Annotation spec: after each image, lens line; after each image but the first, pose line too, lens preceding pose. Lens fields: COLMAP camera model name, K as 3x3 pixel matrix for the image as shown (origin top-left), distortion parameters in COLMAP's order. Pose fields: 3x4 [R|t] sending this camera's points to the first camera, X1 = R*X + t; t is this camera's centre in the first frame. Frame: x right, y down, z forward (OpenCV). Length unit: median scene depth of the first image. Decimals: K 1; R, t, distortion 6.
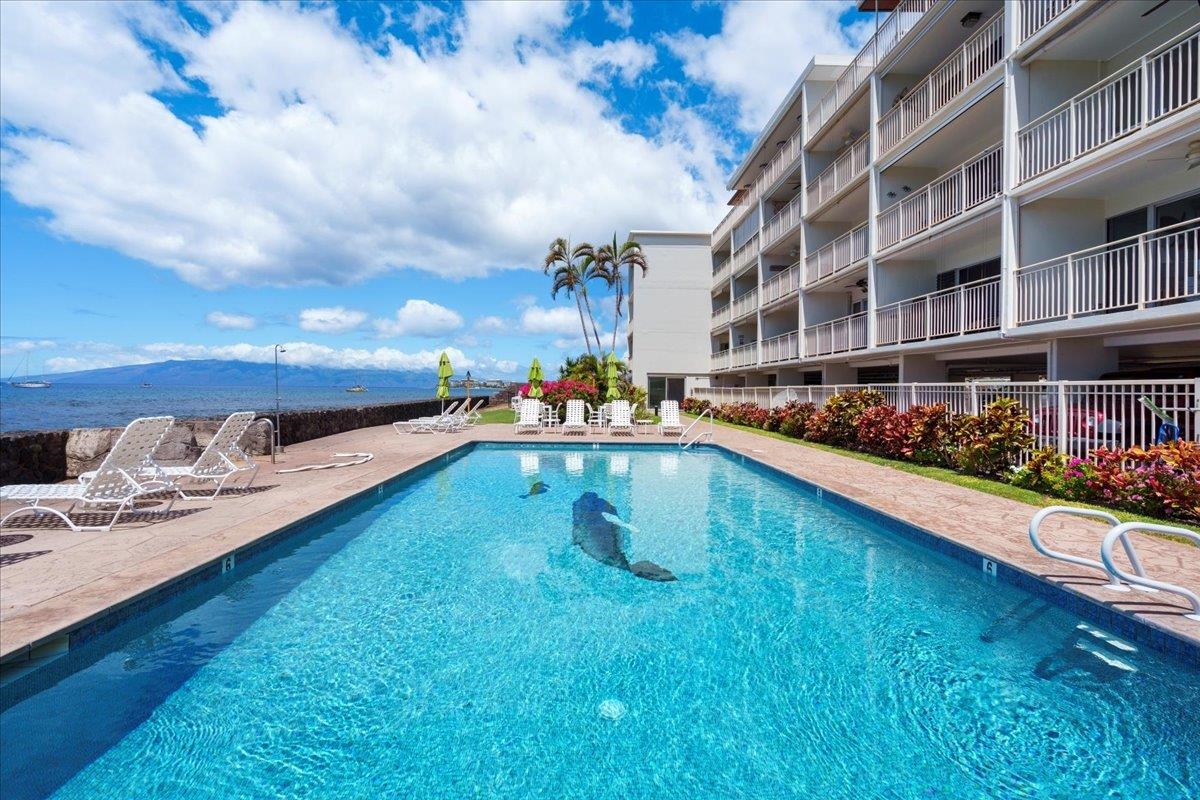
lens RADIAL K [[553.2, 0, 600.0], [0, 553.2, 400.0], [0, 0, 1]] dist [-0.025889, 0.021174]
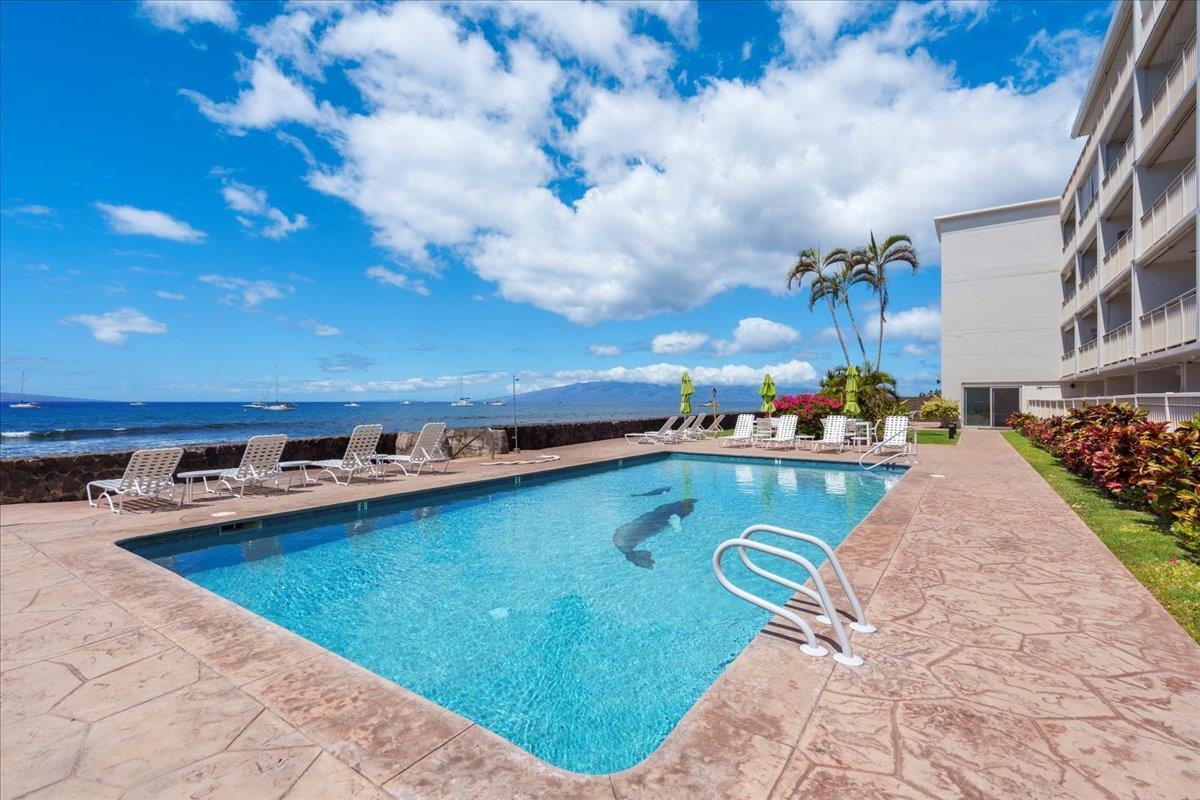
lens RADIAL K [[557.1, 0, 599.3], [0, 557.1, 411.0], [0, 0, 1]] dist [0.000841, 0.000358]
pose [[0.796593, -0.002471, -0.604511, 0.114162], [-0.000704, 0.999987, -0.005016, -0.001059], [0.604516, 0.004422, 0.796581, -0.000307]]
